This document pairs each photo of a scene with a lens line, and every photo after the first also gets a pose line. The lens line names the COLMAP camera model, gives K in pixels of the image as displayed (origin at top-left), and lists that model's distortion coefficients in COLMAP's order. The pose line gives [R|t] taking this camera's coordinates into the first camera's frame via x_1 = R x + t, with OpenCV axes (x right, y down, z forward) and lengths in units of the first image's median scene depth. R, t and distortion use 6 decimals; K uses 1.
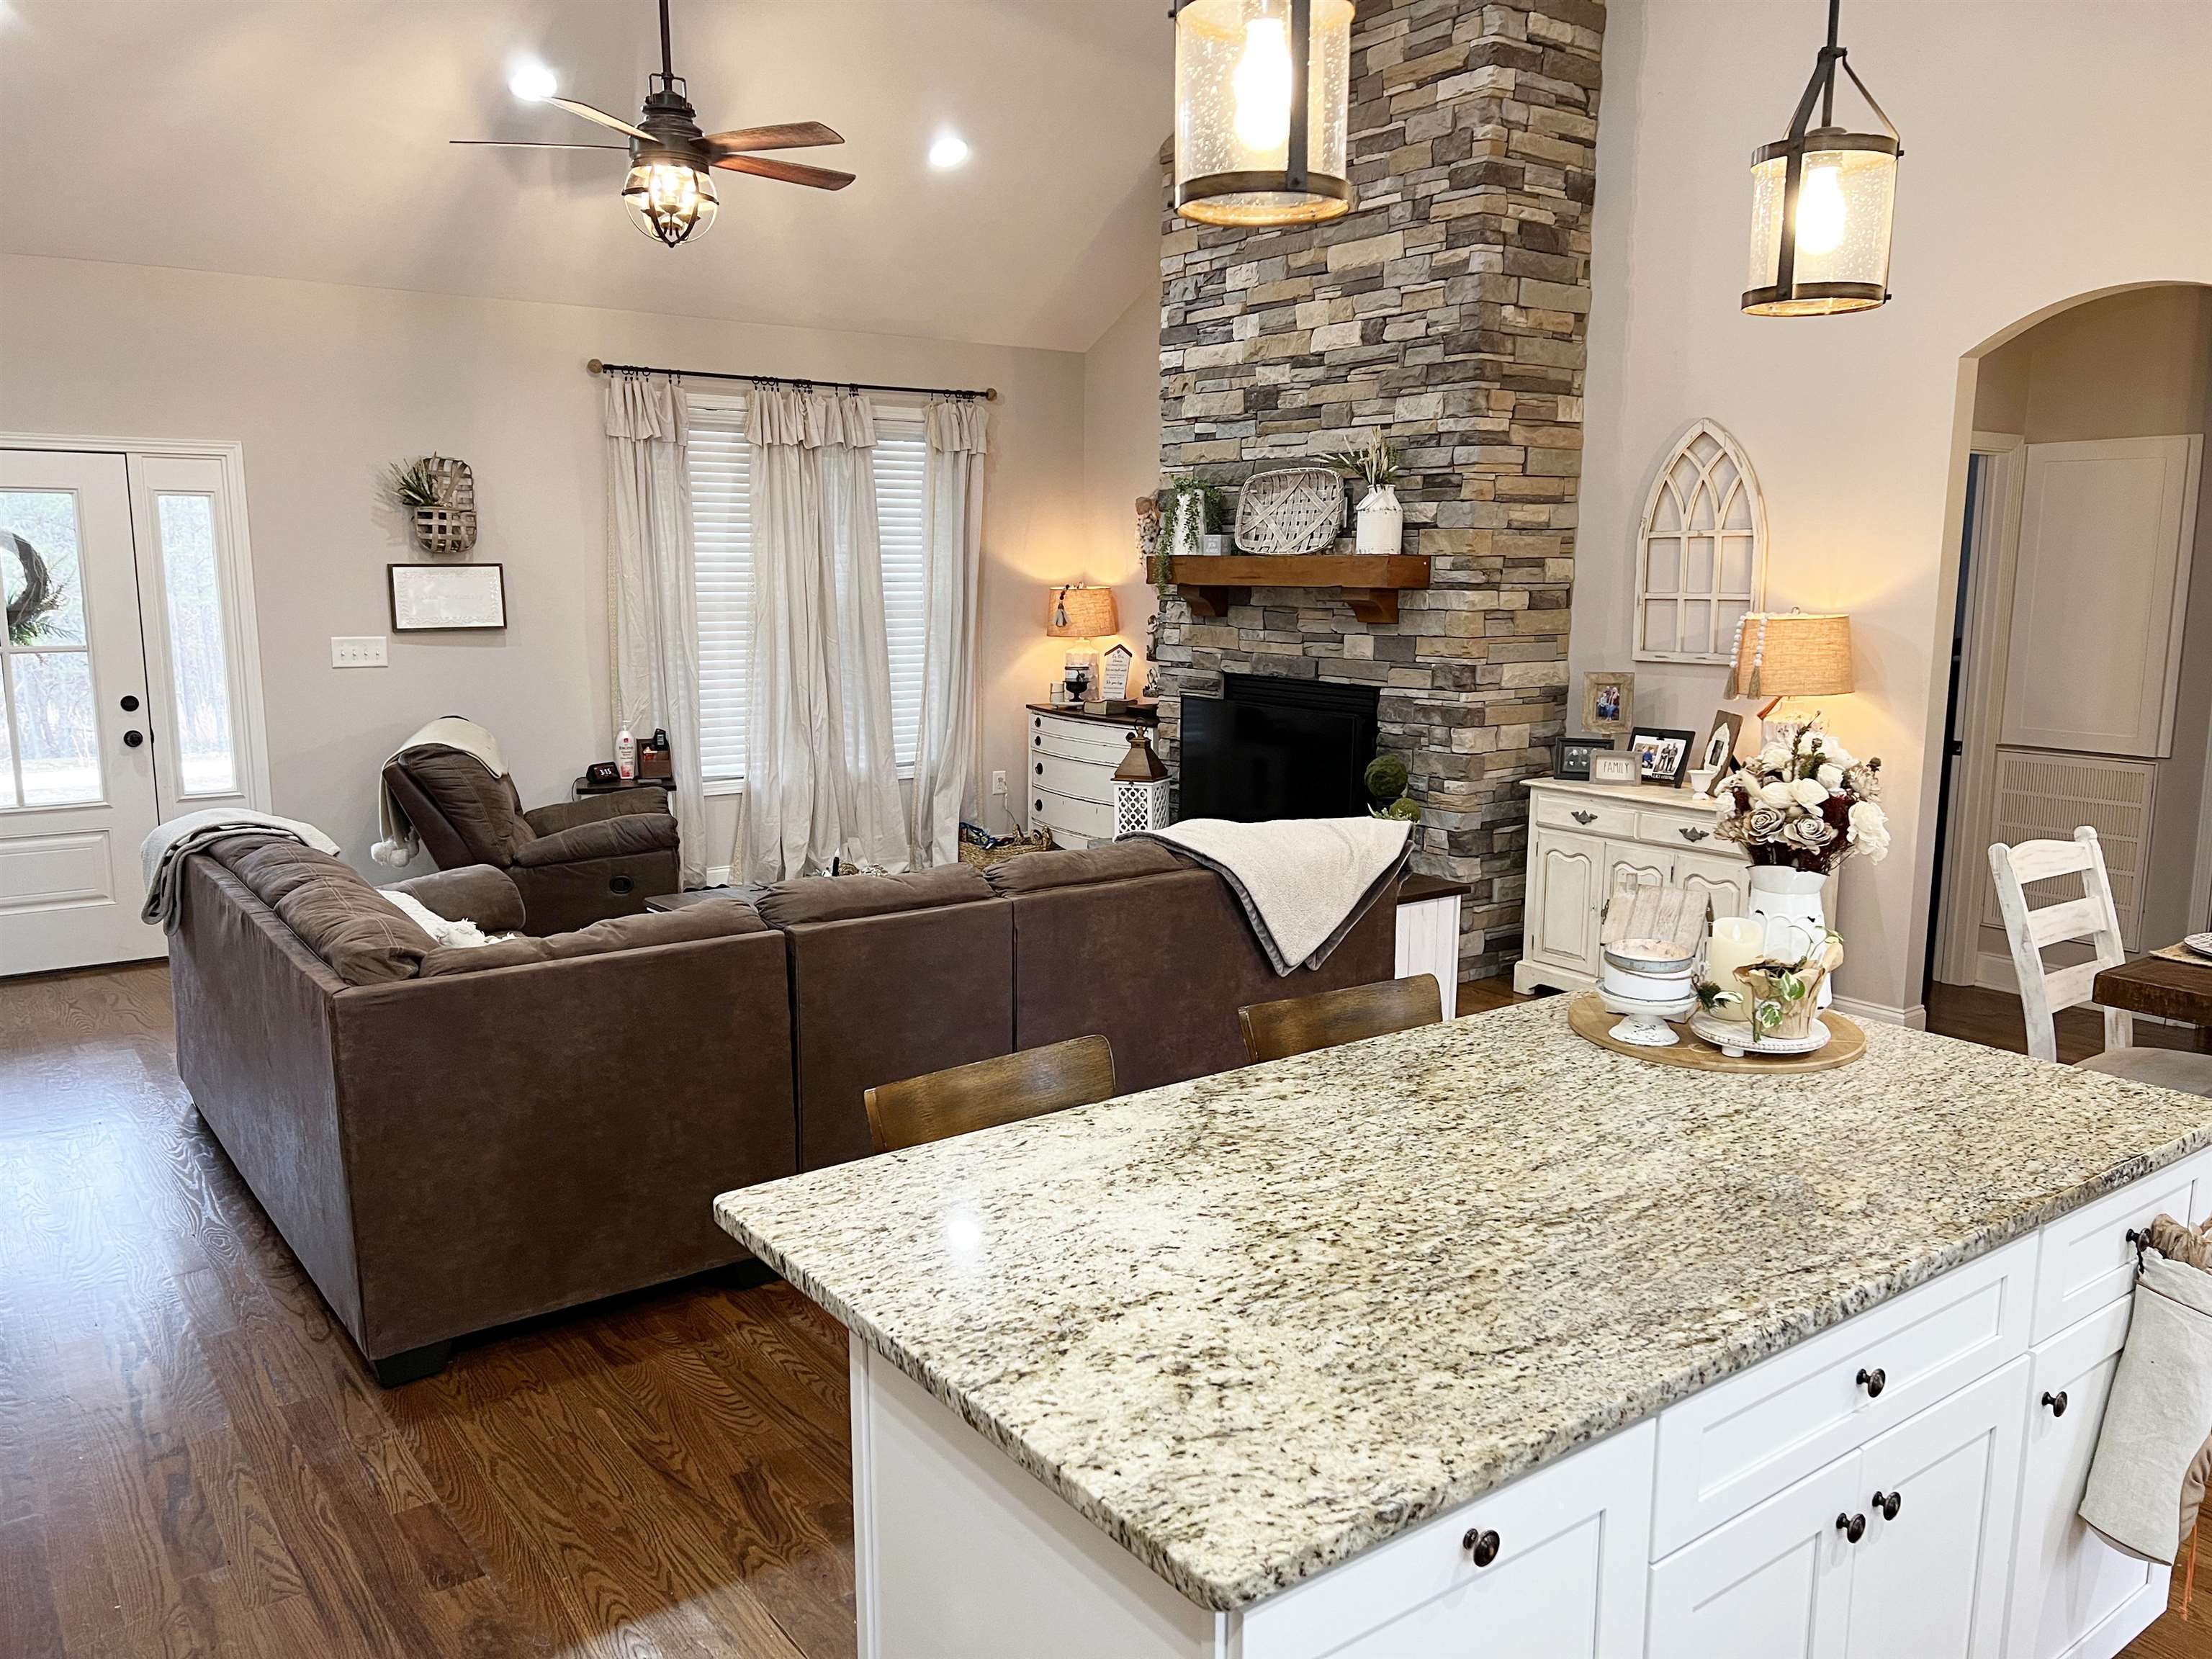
lens RADIAL K [[1654.2, 0, 1102.8], [0, 1654.2, 825.3], [0, 0, 1]] dist [0.130883, -0.252158]
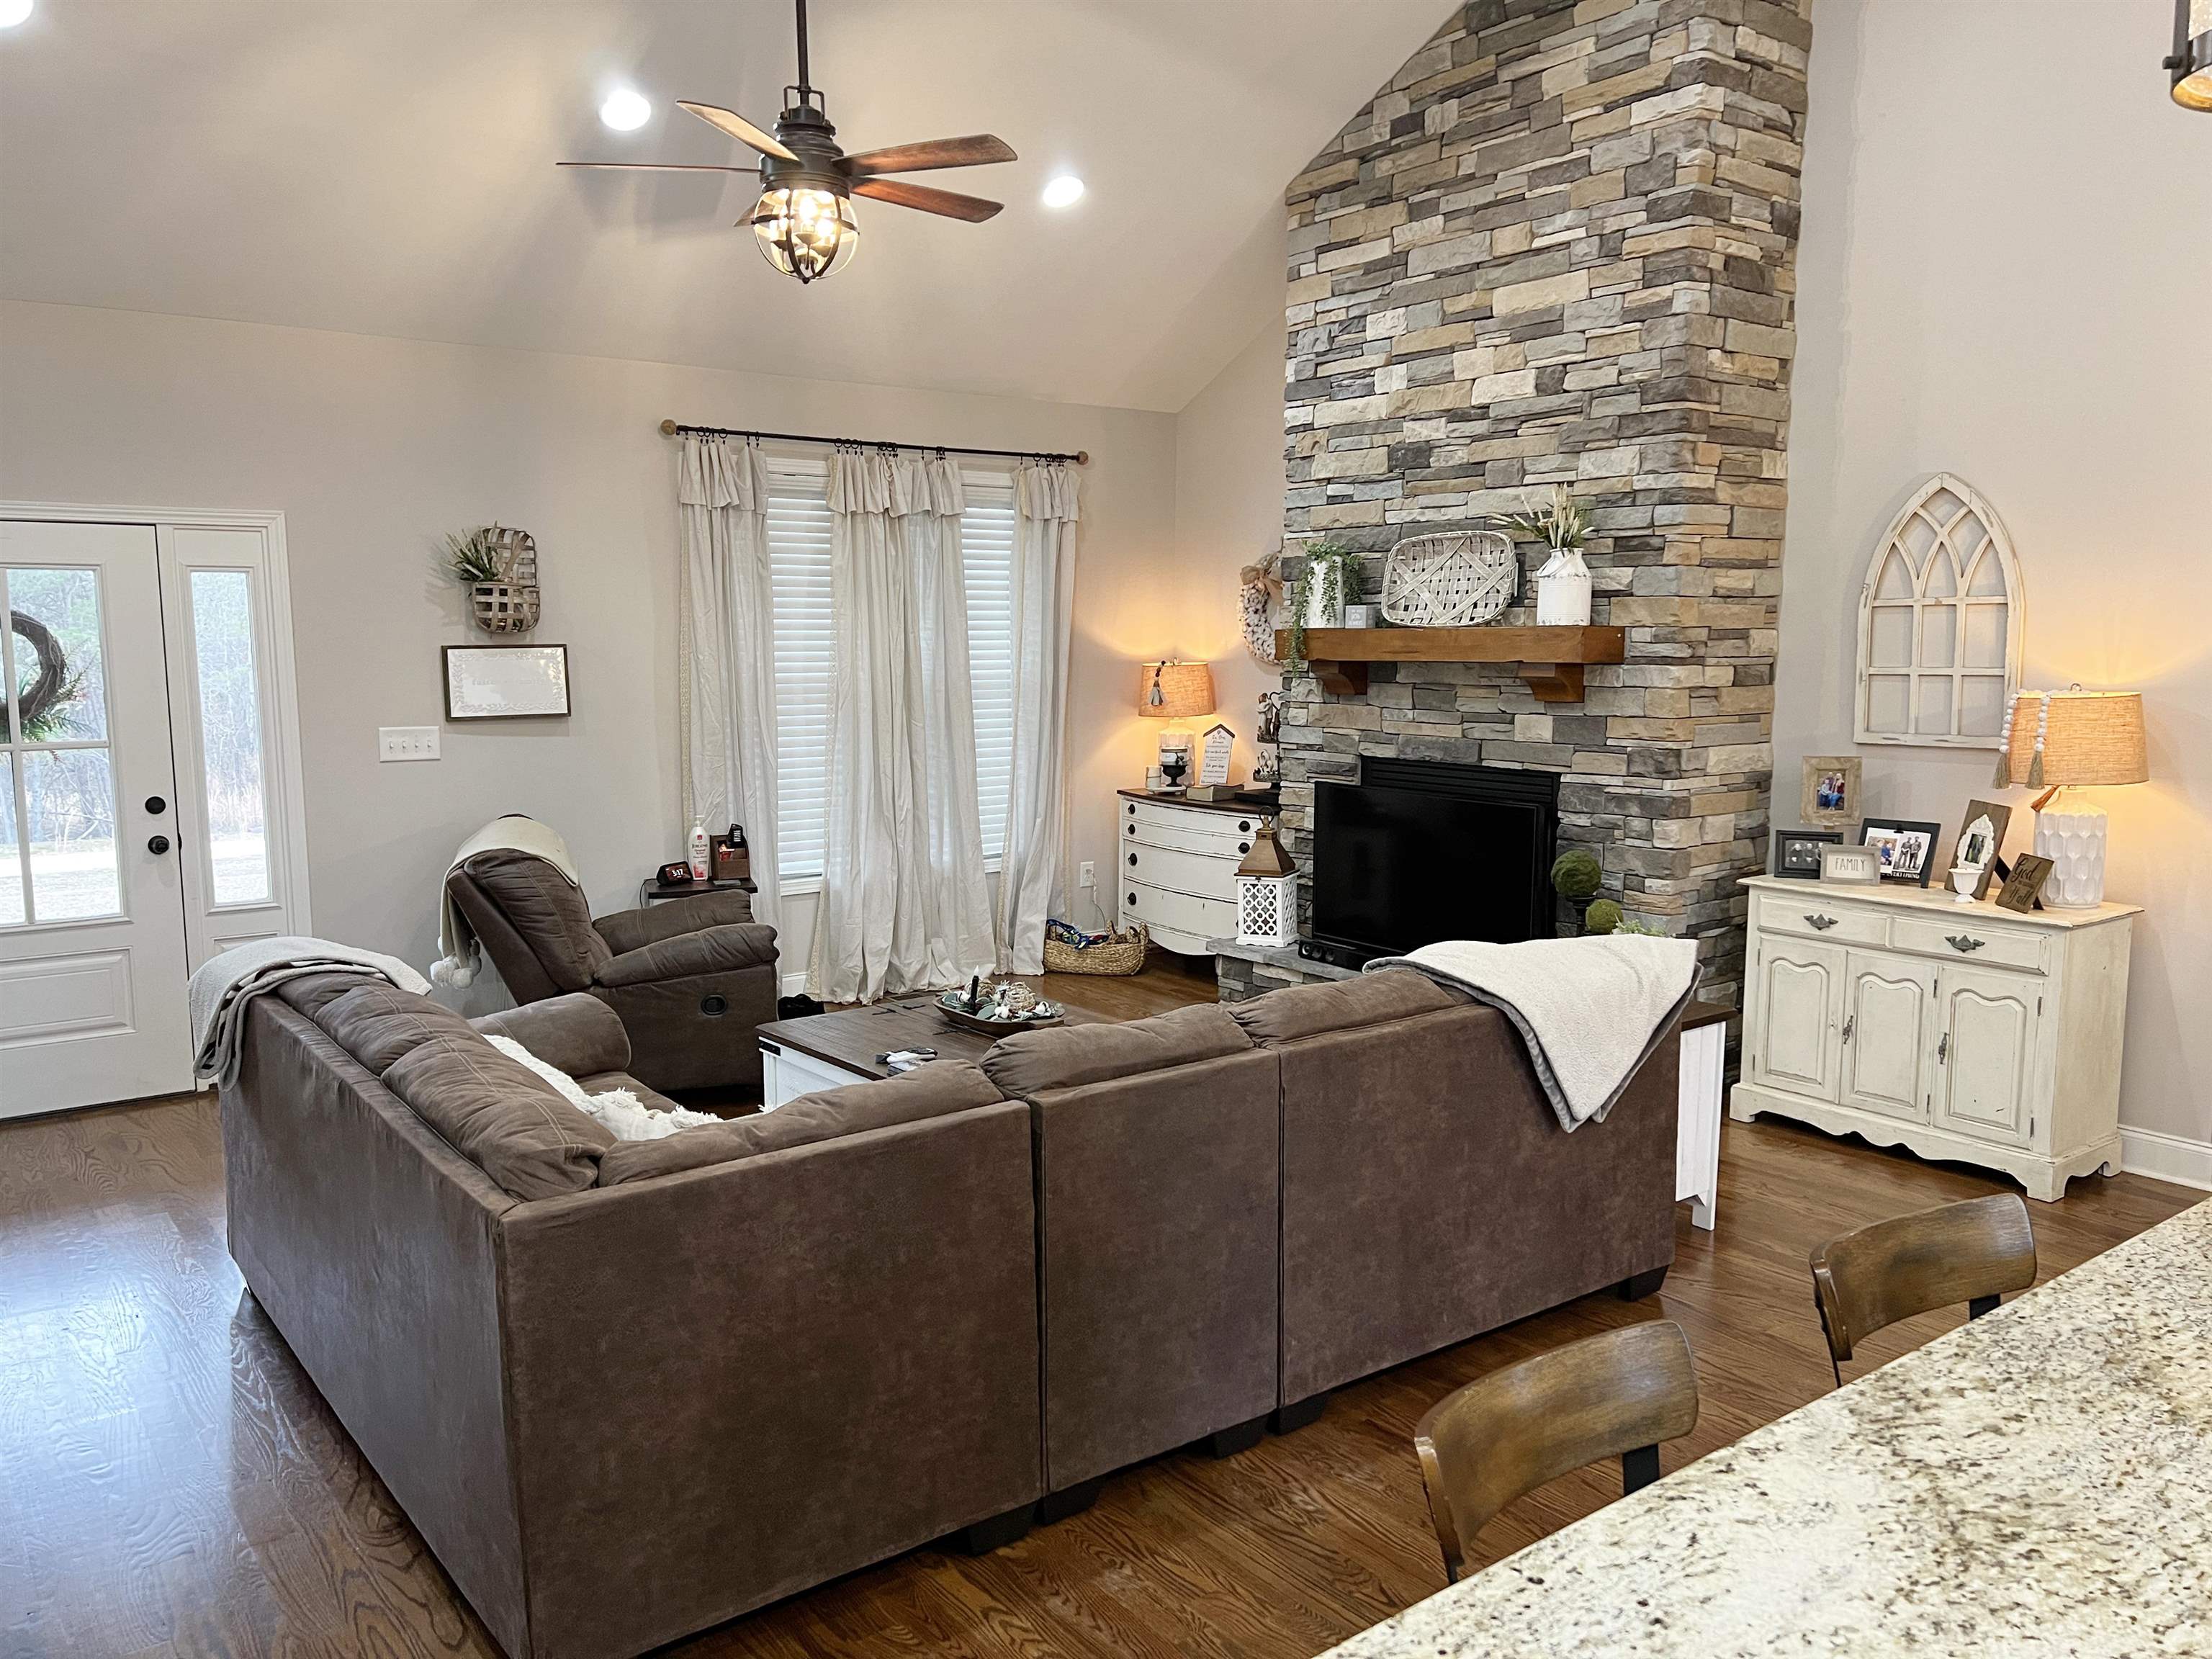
lens RADIAL K [[1652.3, 0, 1097.9], [0, 1652.3, 840.4], [0, 0, 1]] dist [0.071698, -0.099753]
pose [[0.999874, -0.009040, 0.013011, -0.097535], [0.009464, 0.999415, -0.032858, -0.021022], [-0.012706, 0.032977, 0.999375, 0.117736]]
